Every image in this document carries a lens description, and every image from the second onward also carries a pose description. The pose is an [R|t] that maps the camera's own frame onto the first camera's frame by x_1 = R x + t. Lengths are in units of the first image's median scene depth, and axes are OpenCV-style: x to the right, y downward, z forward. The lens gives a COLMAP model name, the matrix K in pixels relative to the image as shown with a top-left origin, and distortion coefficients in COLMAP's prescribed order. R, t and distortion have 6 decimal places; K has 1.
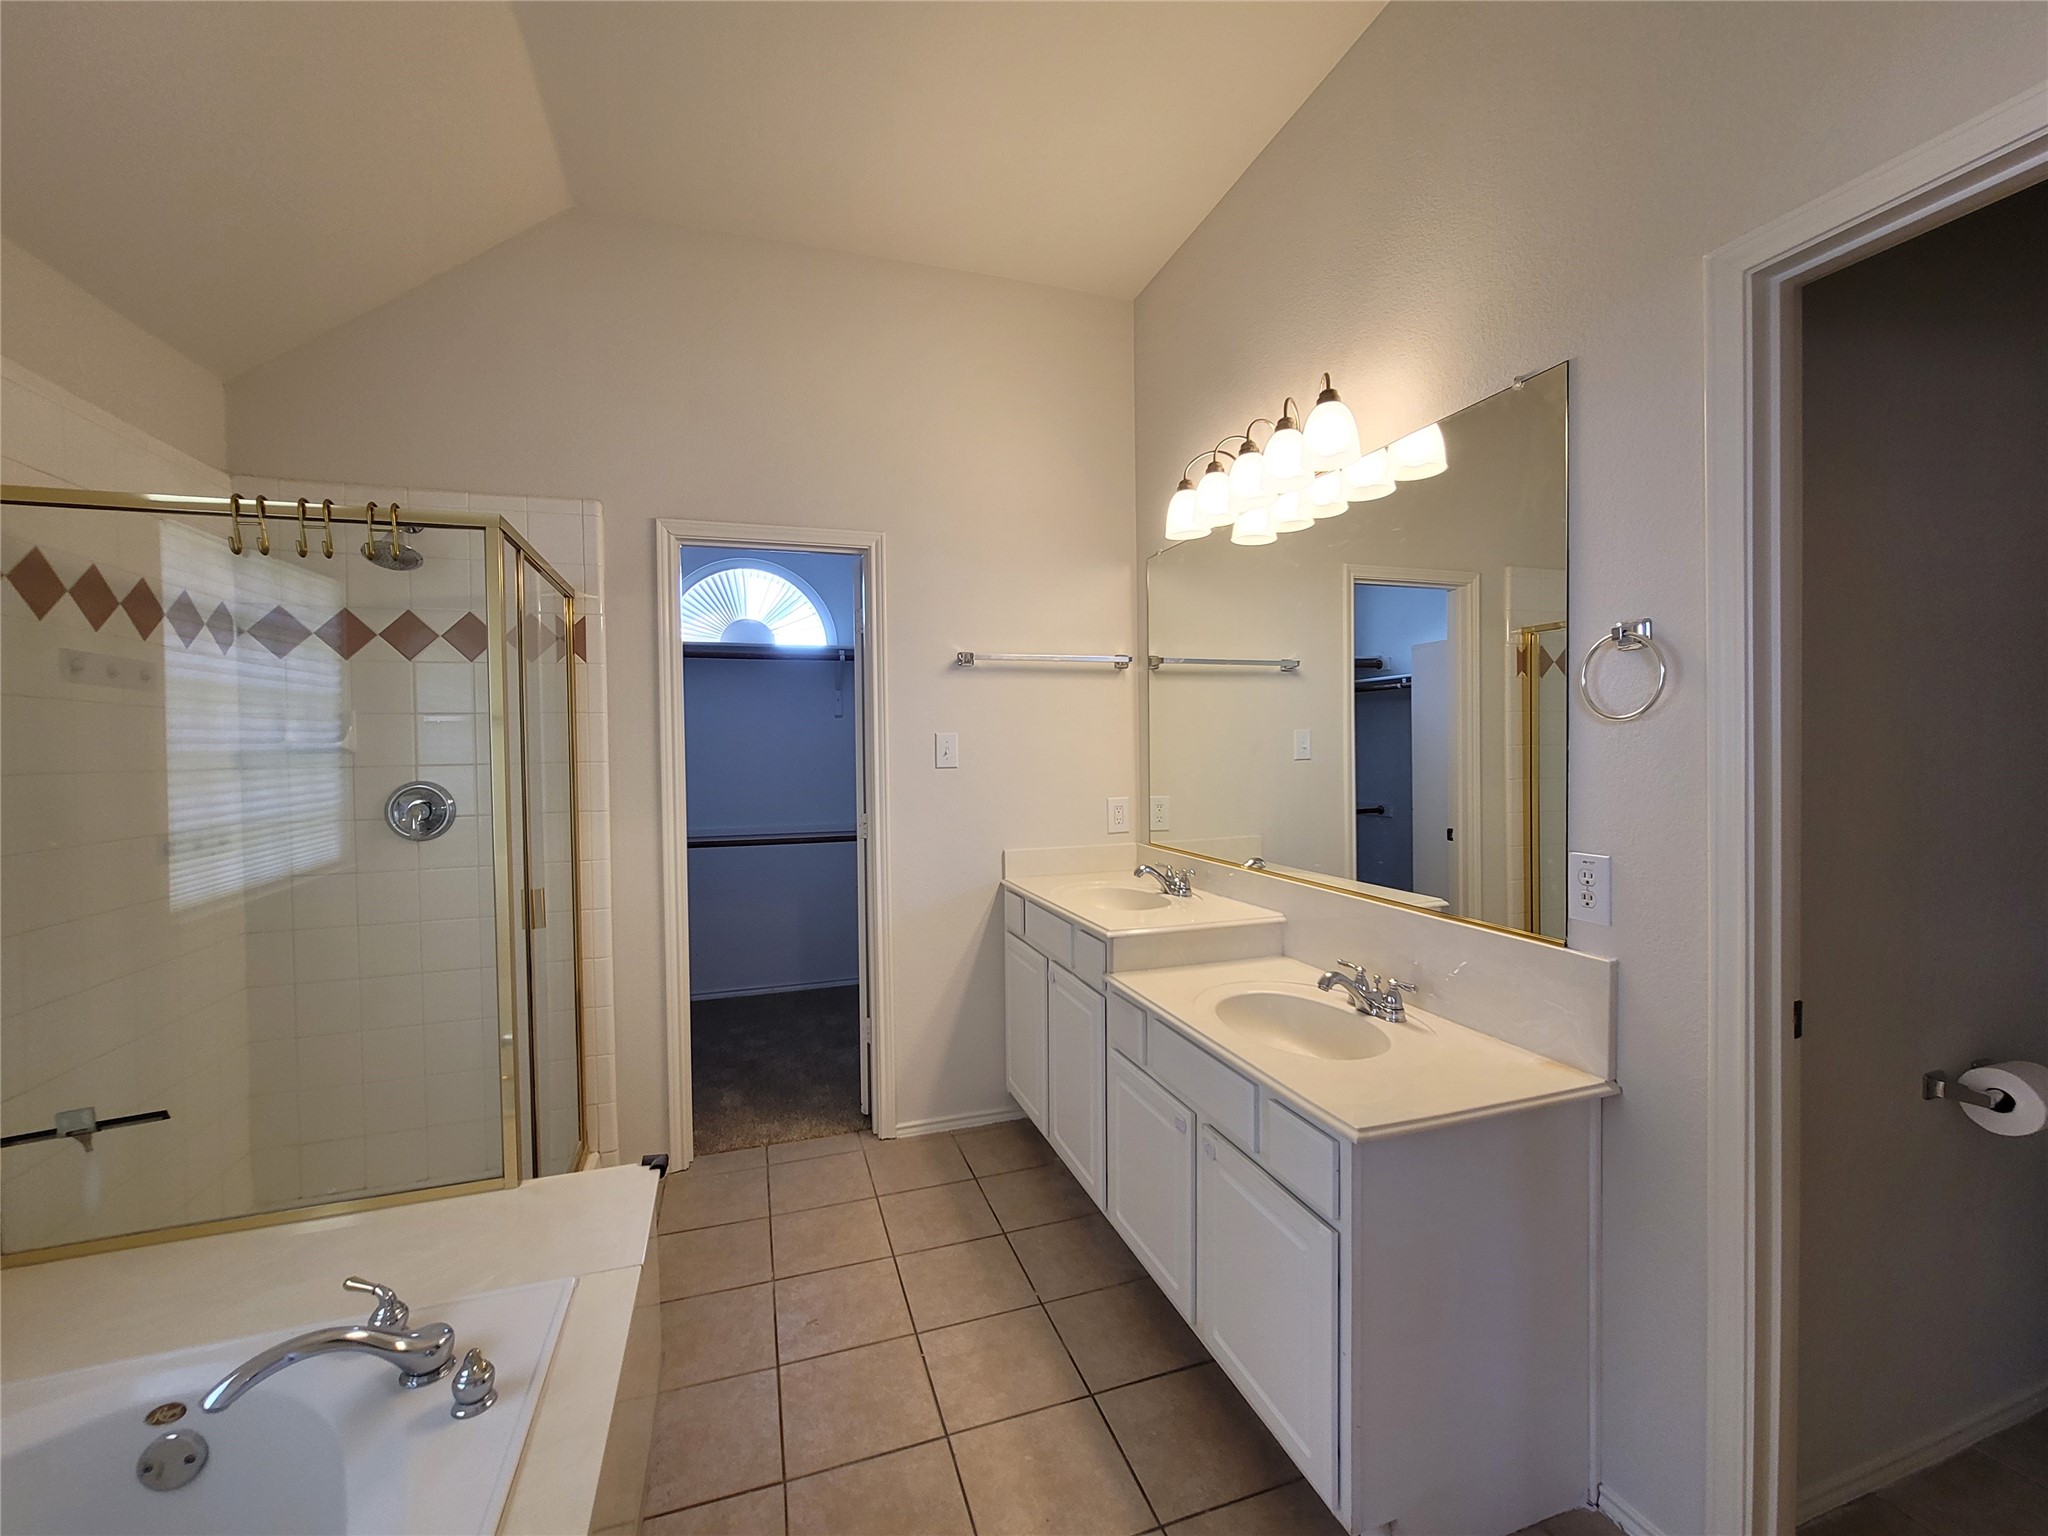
lens RADIAL K [[828.6, 0, 1021.4], [0, 828.6, 765.4], [0, 0, 1]] dist [-0.003845, -0.001658]
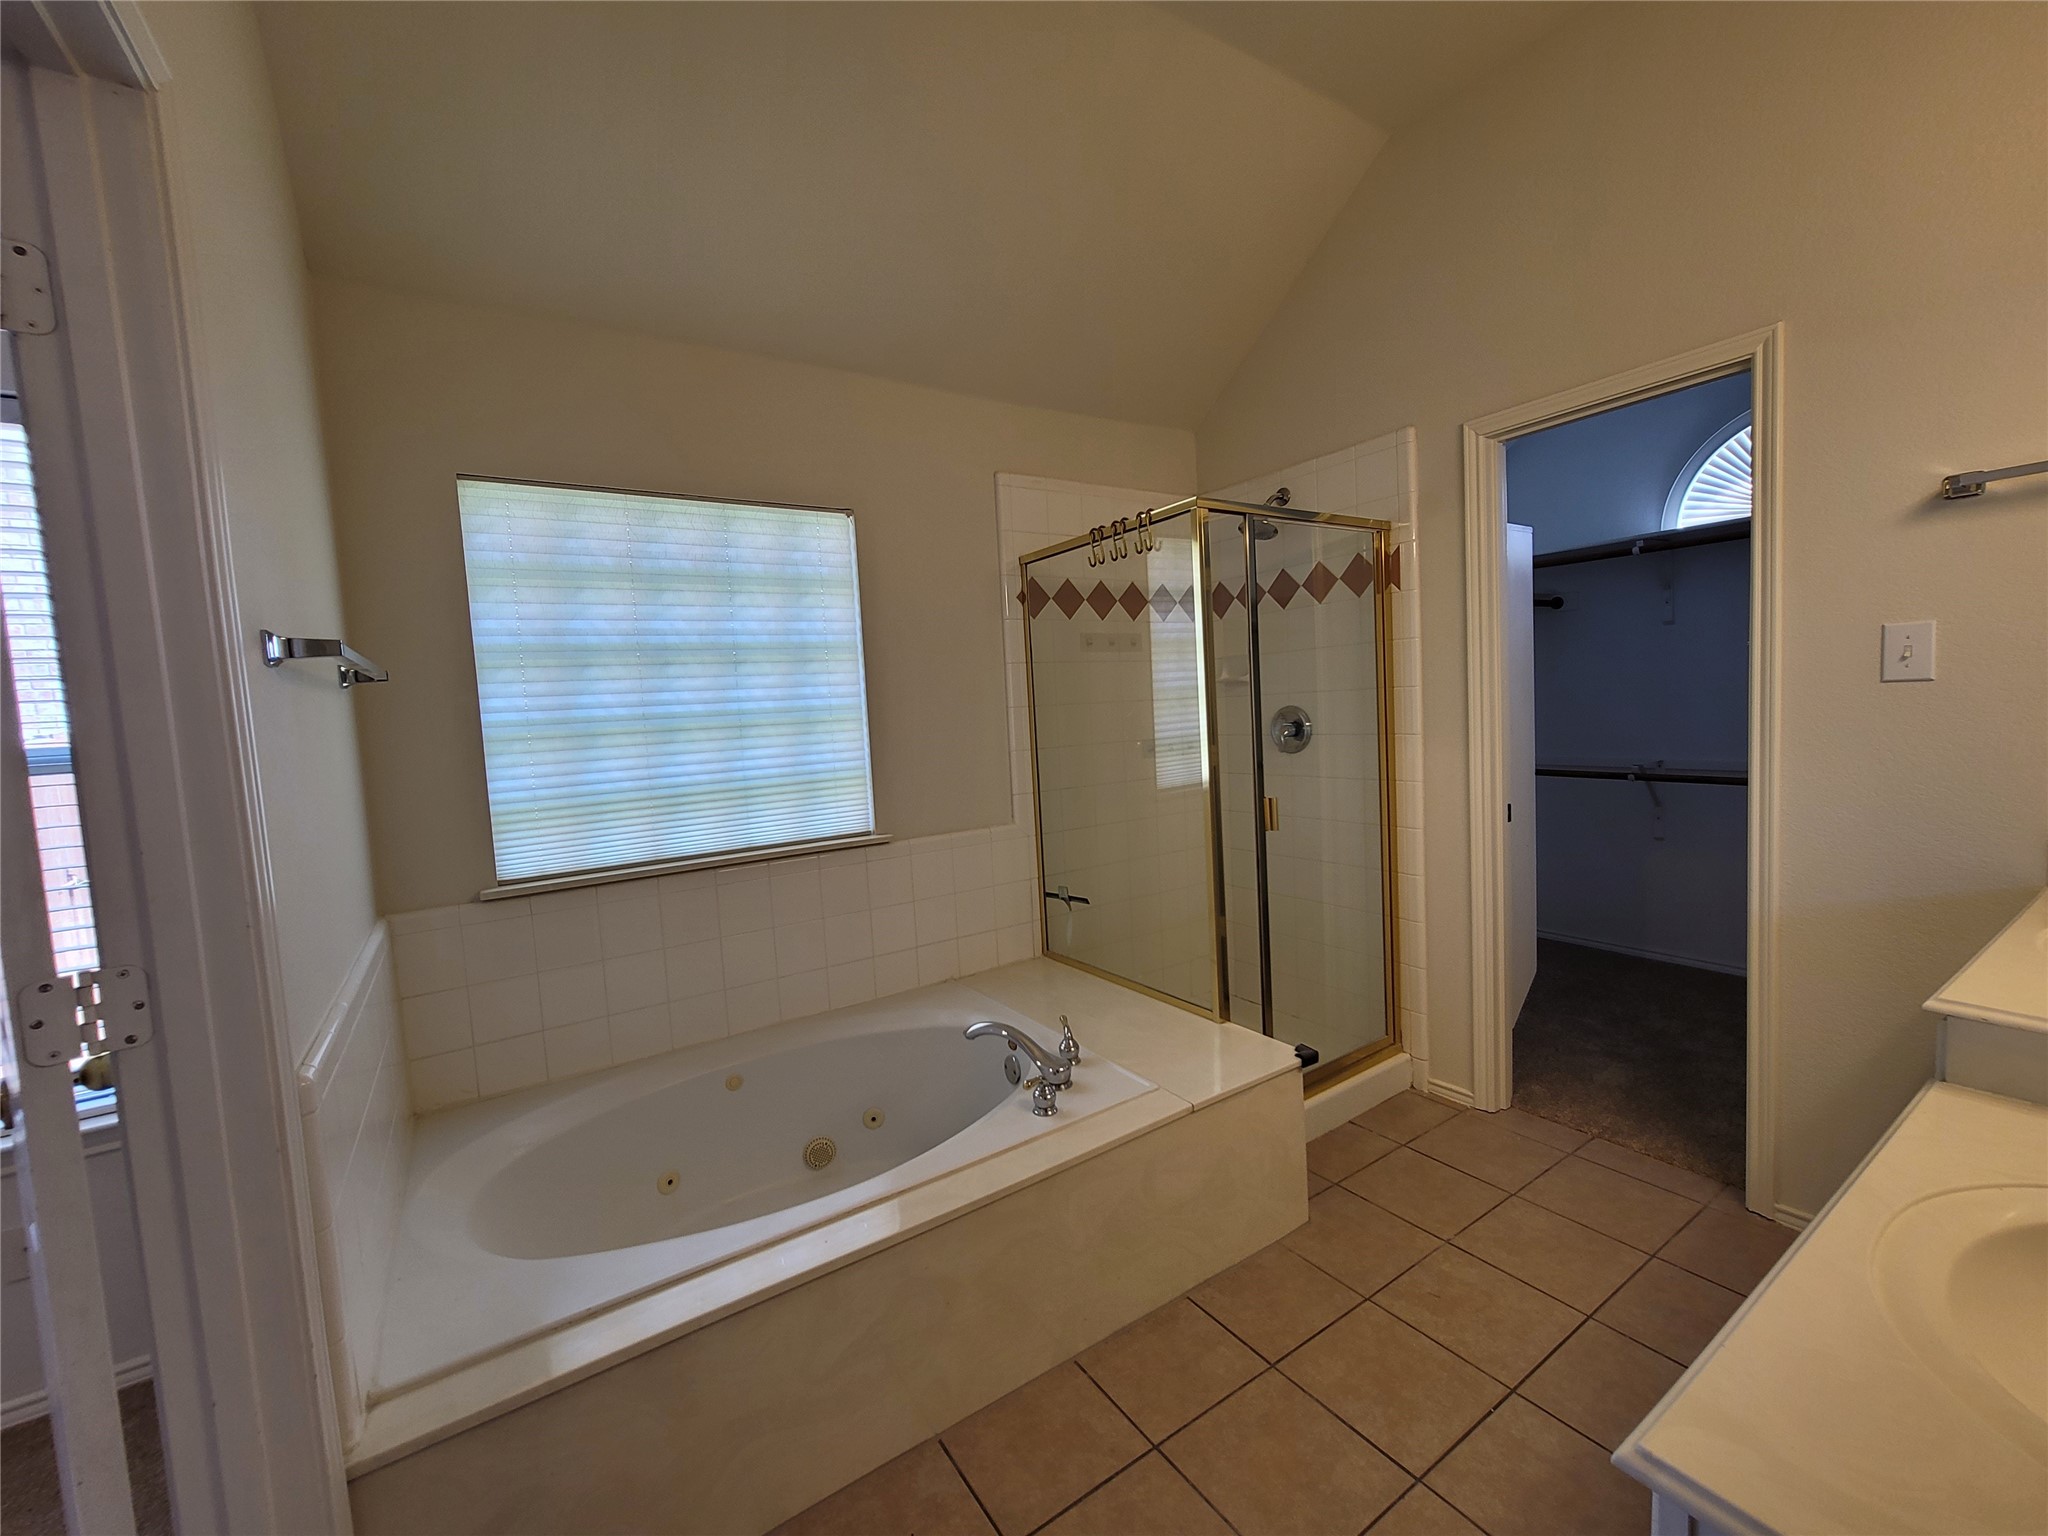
lens RADIAL K [[828.6, 0, 1025.4], [0, 828.6, 763.6], [0, 0, 1]] dist [-0.003845, -0.001658]
pose [[0.262530, 0.068810, -0.962467, 0.448139], [0.029105, 0.996436, 0.079177, -0.004650], [0.964485, -0.048799, 0.259591, 0.331199]]
